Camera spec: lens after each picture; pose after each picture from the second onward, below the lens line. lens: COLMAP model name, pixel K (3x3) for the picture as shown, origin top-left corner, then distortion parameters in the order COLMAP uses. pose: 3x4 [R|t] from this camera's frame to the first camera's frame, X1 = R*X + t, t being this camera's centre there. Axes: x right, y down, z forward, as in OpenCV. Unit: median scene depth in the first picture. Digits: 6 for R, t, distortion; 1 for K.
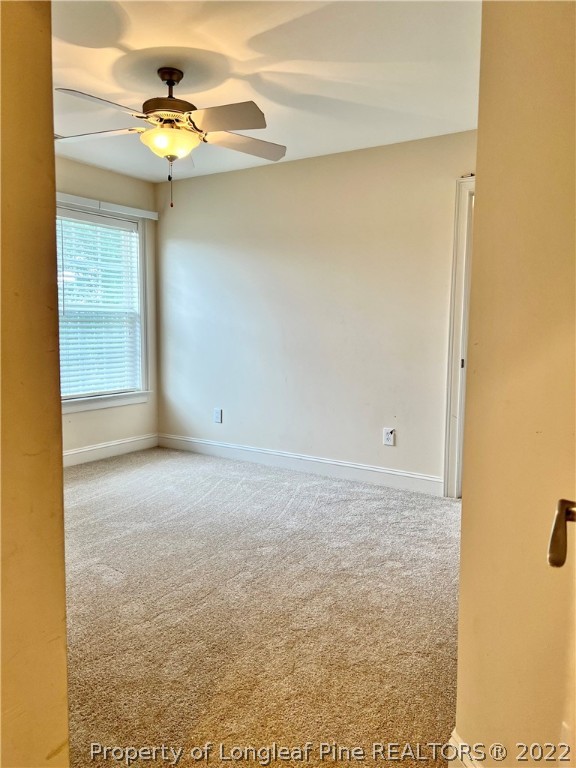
lens RADIAL K [[578.7, 0, 293.6], [0, 578.7, 385.4], [0, 0, 1]] dist [0.037878, -0.039175]
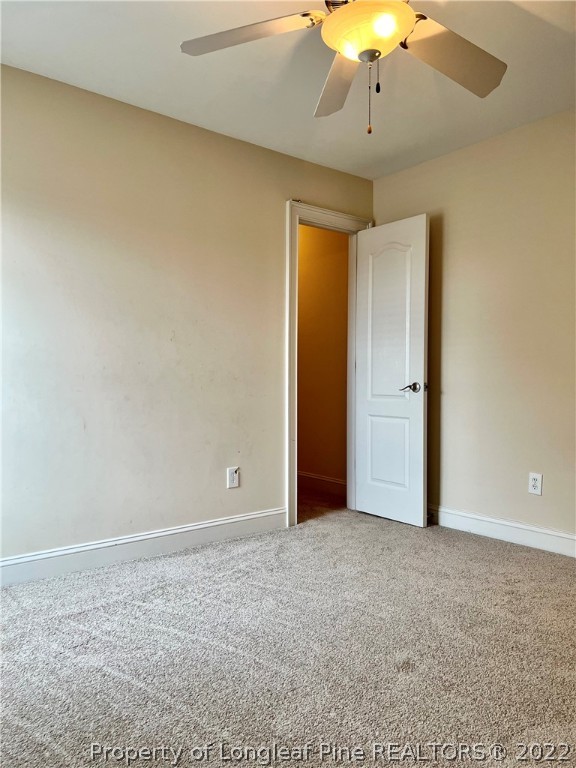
lens RADIAL K [[578.7, 0, 286.7], [0, 578.7, 382.0], [0, 0, 1]] dist [0.037878, -0.039175]
pose [[0.288139, -0.017365, 0.957431, -0.805992], [0.095621, 0.995360, -0.010724, -0.042167], [-0.952803, 0.094640, 0.288462, 0.889002]]
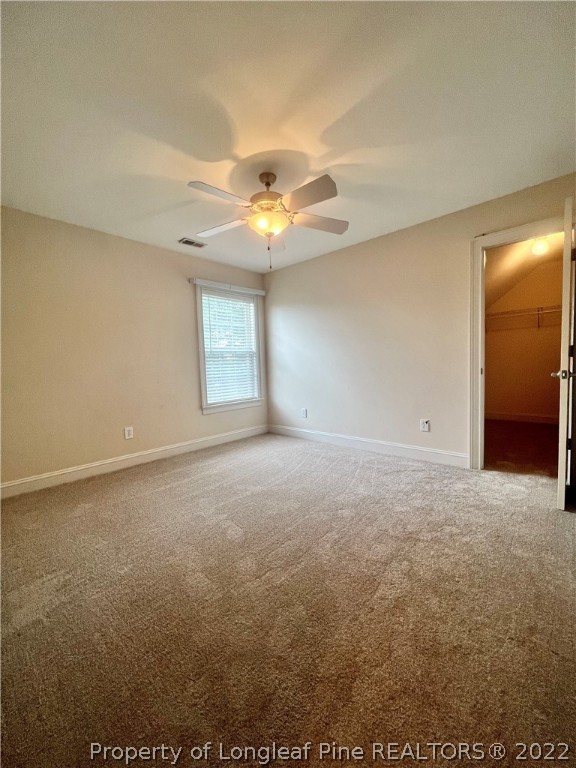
lens RADIAL K [[310.5, 0, 288.6], [0, 310.5, 383.8], [0, 0, 1]] dist [-0.002731, 0.000018]
pose [[0.984852, -0.034727, -0.169883, -0.042255], [0.027590, 0.998642, -0.044189, 0.014522], [0.171187, 0.038833, 0.984473, 0.245682]]
